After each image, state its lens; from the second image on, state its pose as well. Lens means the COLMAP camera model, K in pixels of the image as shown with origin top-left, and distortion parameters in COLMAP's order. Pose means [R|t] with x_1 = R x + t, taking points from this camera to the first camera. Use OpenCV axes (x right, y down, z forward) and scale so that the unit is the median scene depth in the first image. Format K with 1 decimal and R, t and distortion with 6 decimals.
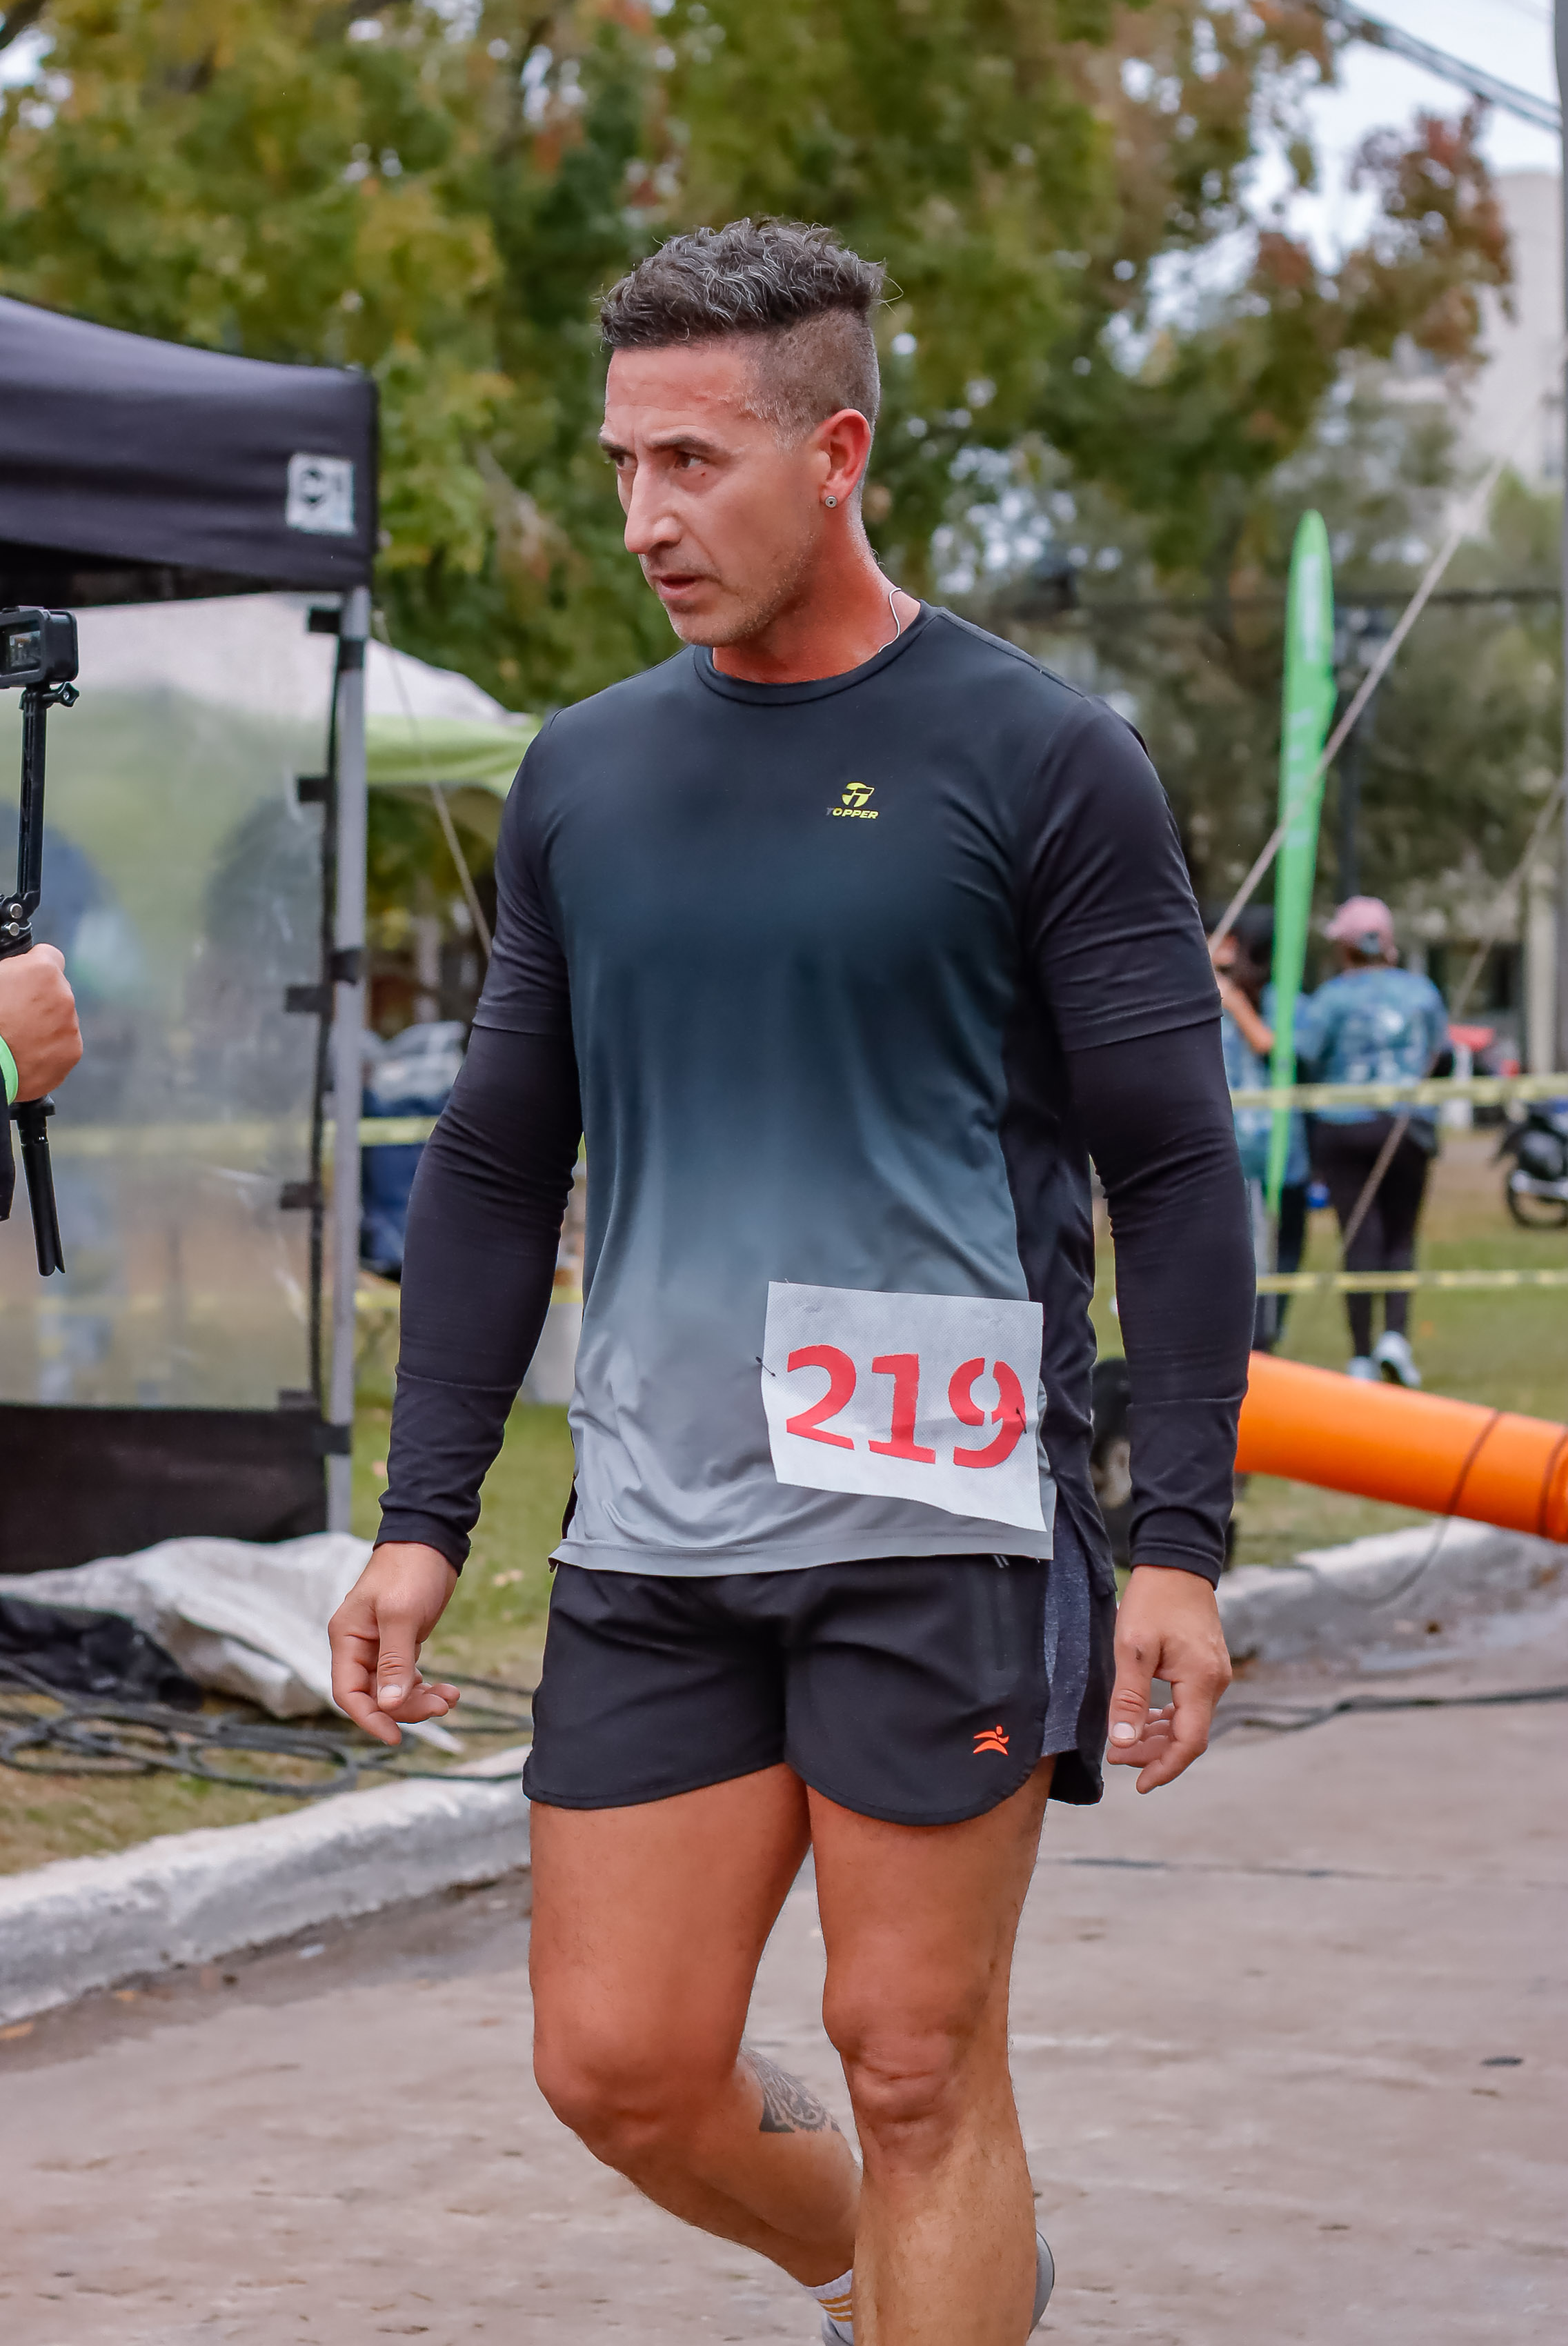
lens RADIAL K [[5539.0, 0, 784.0], [0, 5539.0, 1173.0], [0, 0, 1]] dist [-0.050839, 0.898540]
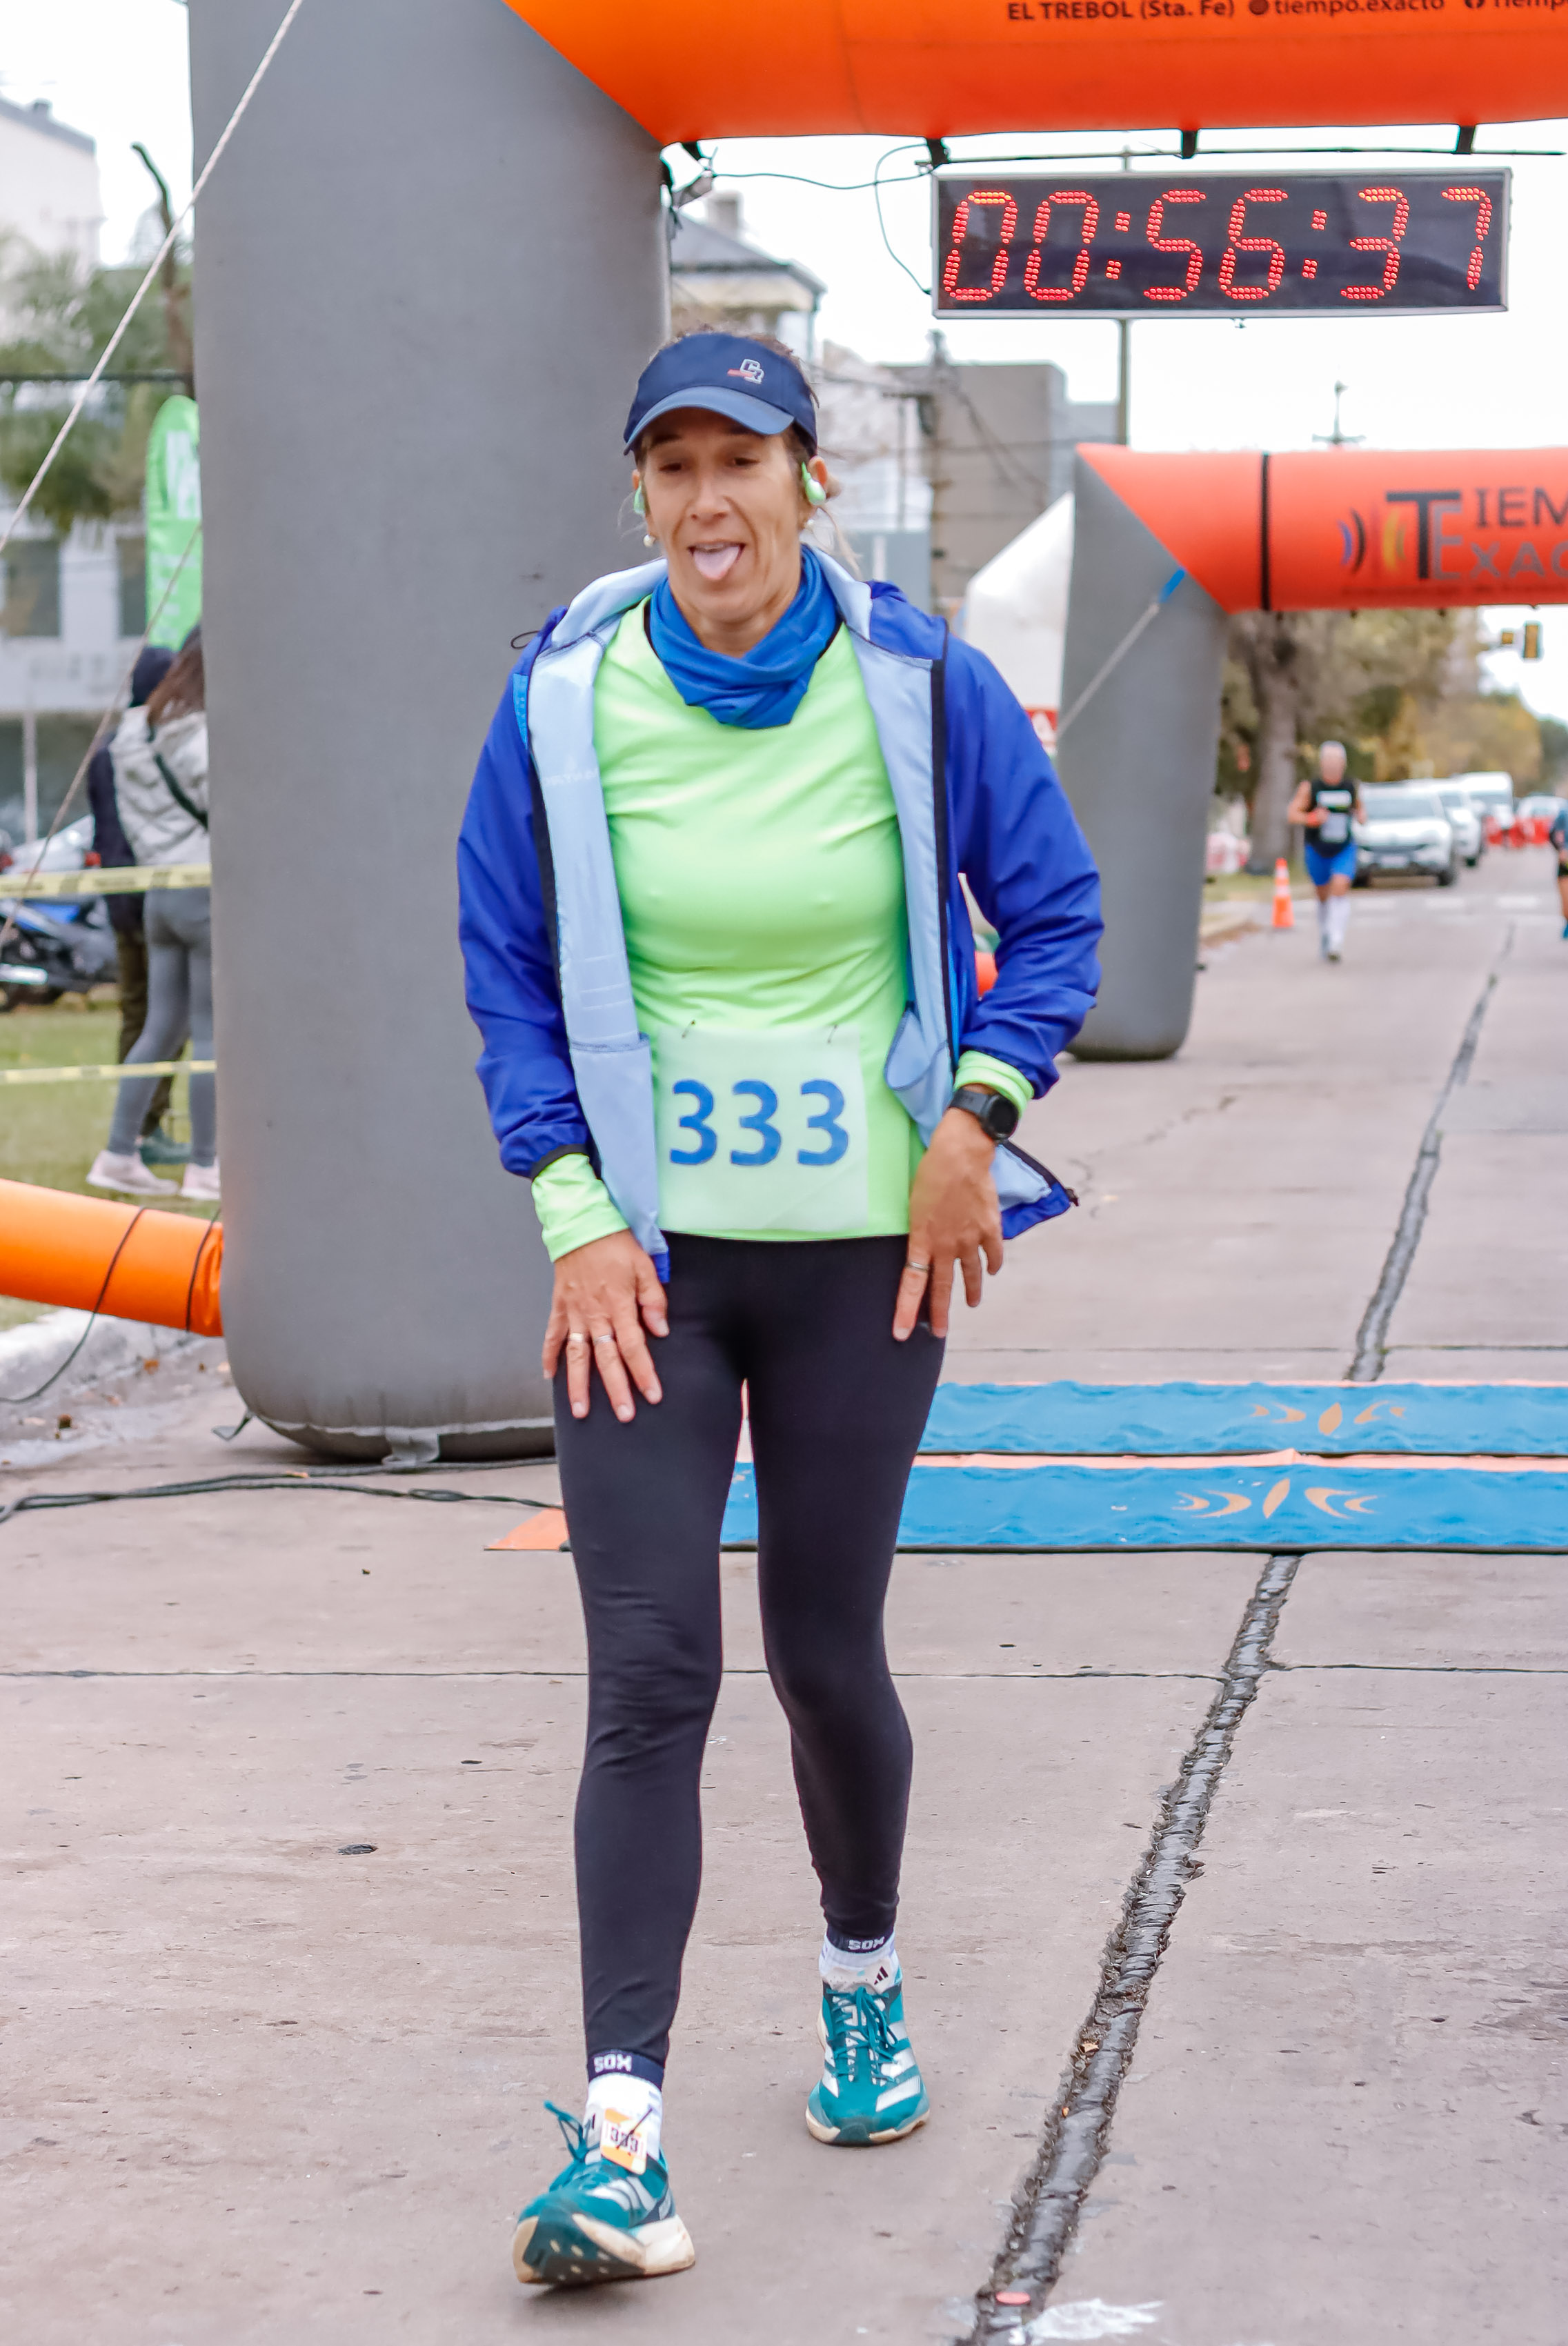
lens RADIAL K [[5492.2, 0, 784.0], [0, 5492.2, 1173.0], [0, 0, 1]] dist [-0.013108, 0.440479]
pose [[0.955768, -0.025114, 0.293046, -0.069692], [0.013302, 0.999019, 0.042230, -0.005588], [-0.293819, -0.036464, 0.955165, 0.004565]]
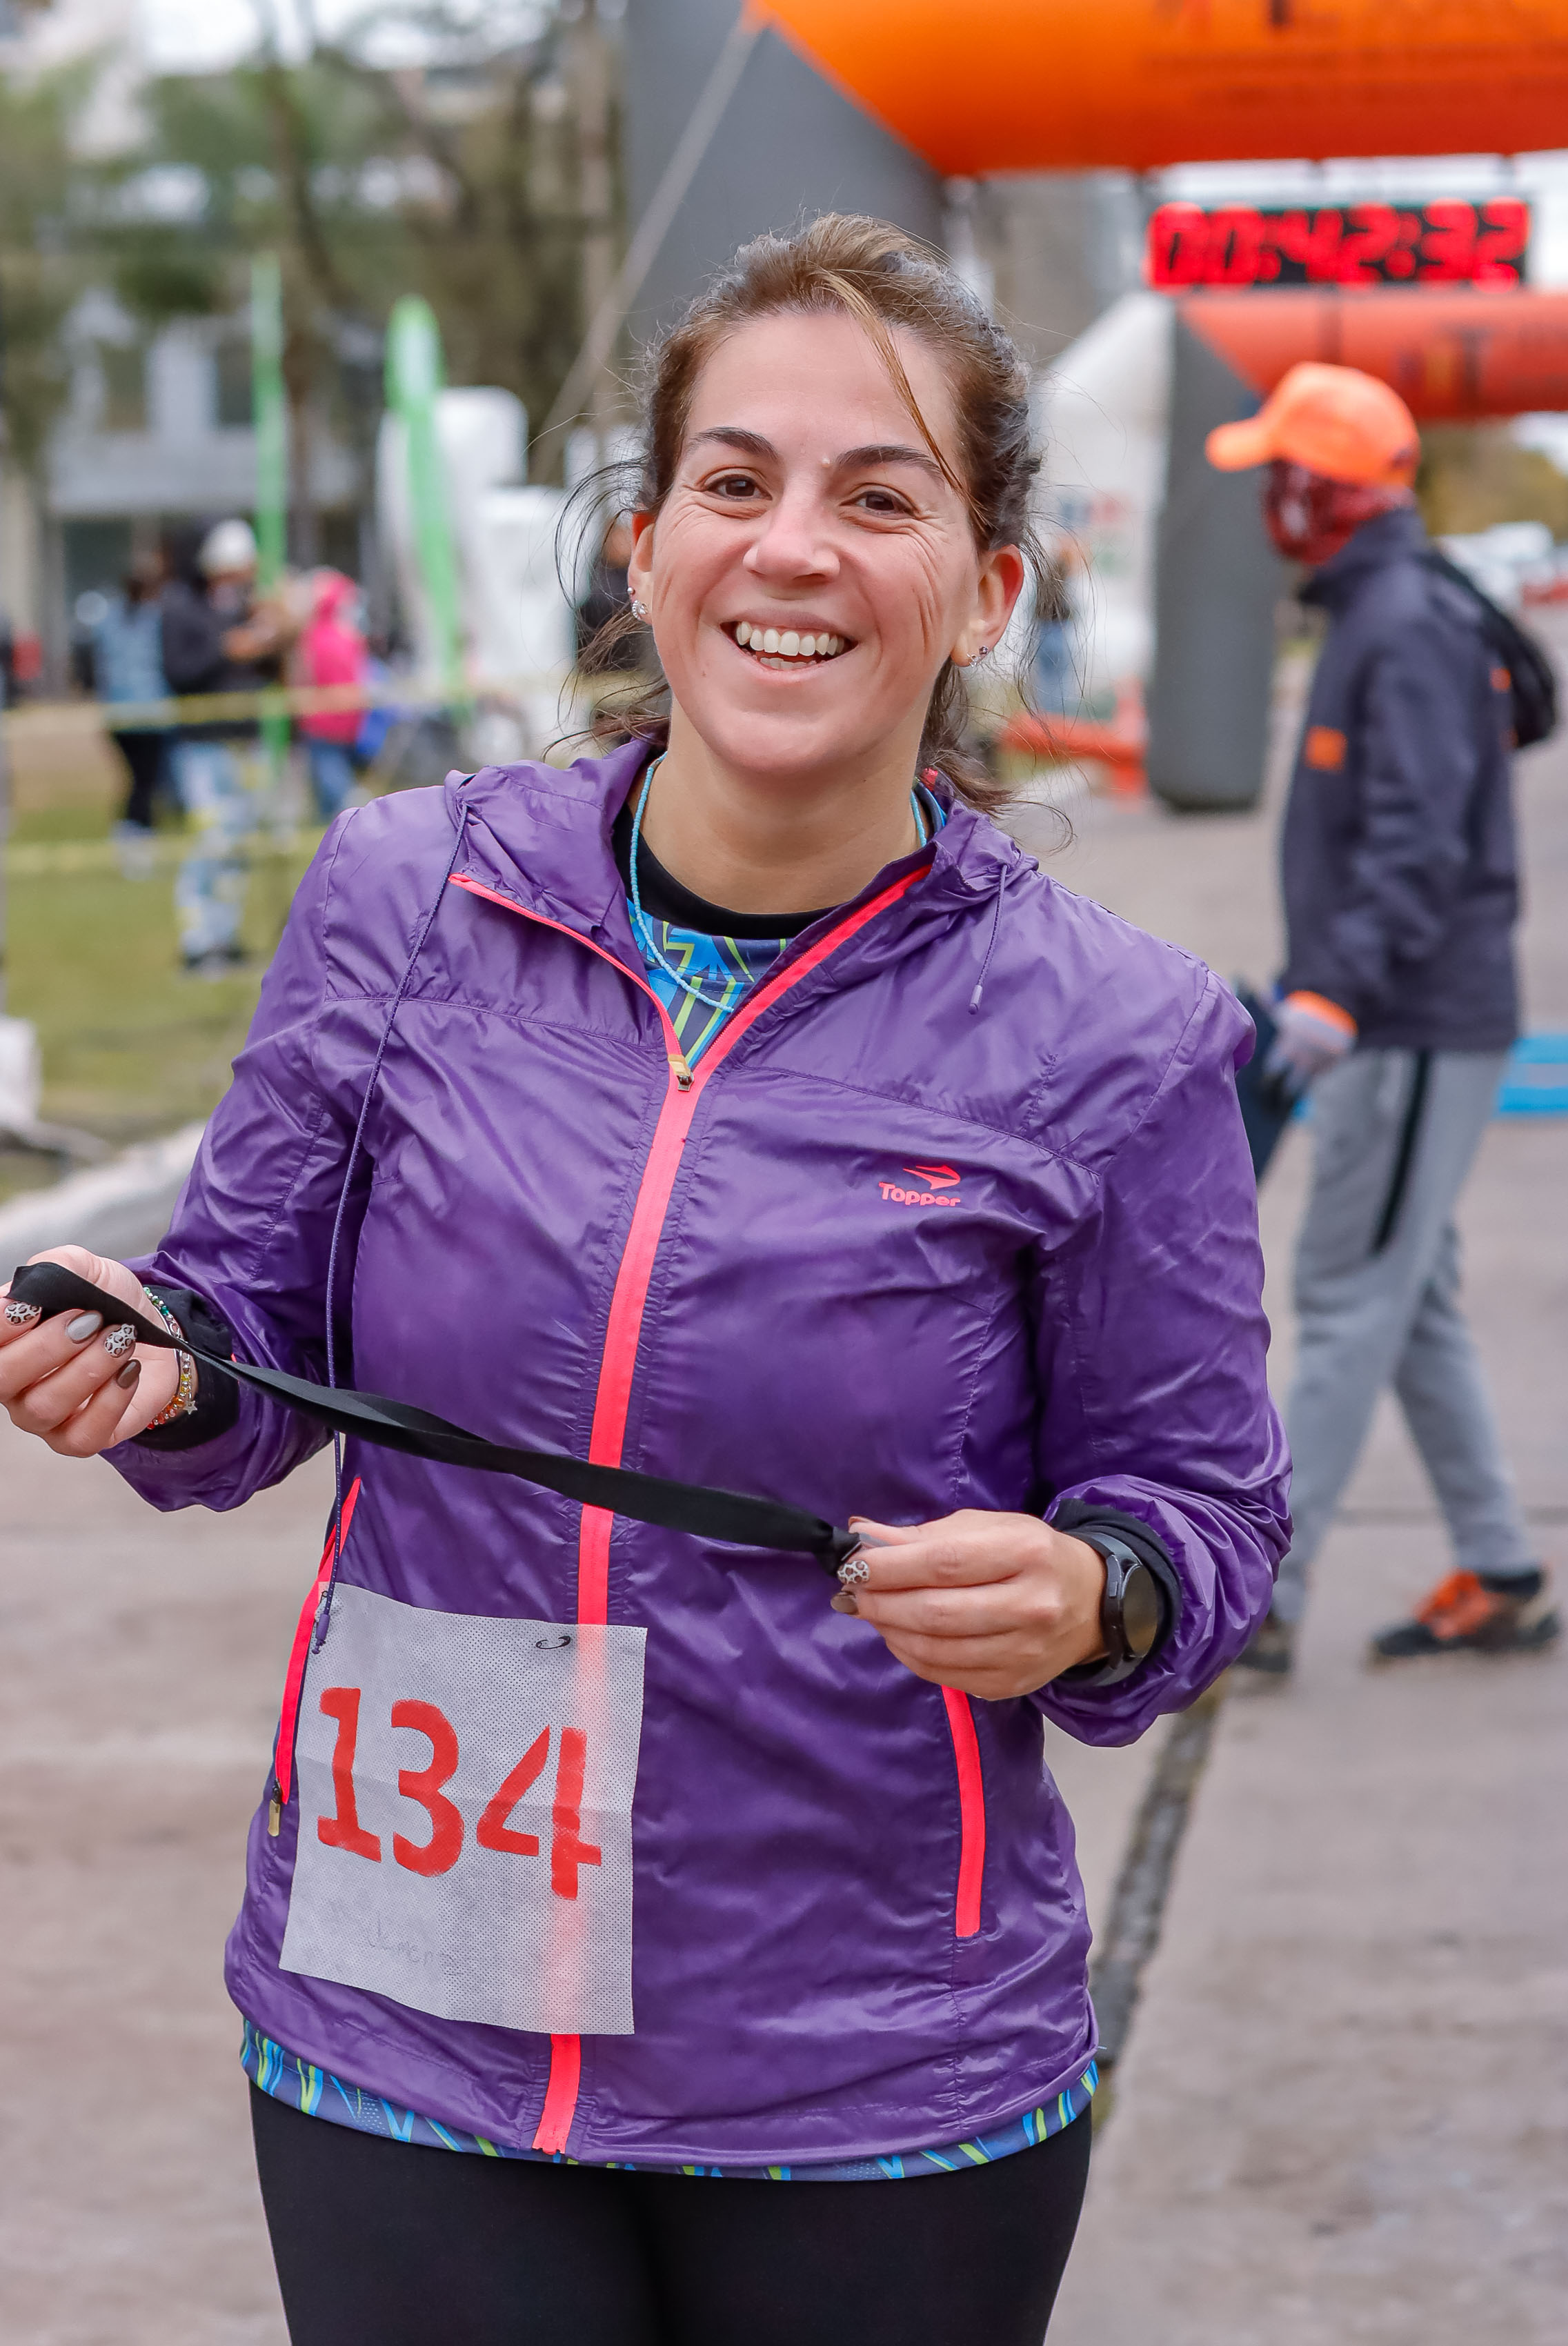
lens RADIAL K [[5391.5, 0, 784.0], [0, 5391.5, 1173.0], [0, 0, 1]] dist [-0.066514, 0.283899]
pose [[0.957555, -0.049448, 0.283979, -0.306689], [0.025931, 0.995959, 0.085985, -0.014275], [-0.287083, -0.074971, 0.954967, -0.508510]]
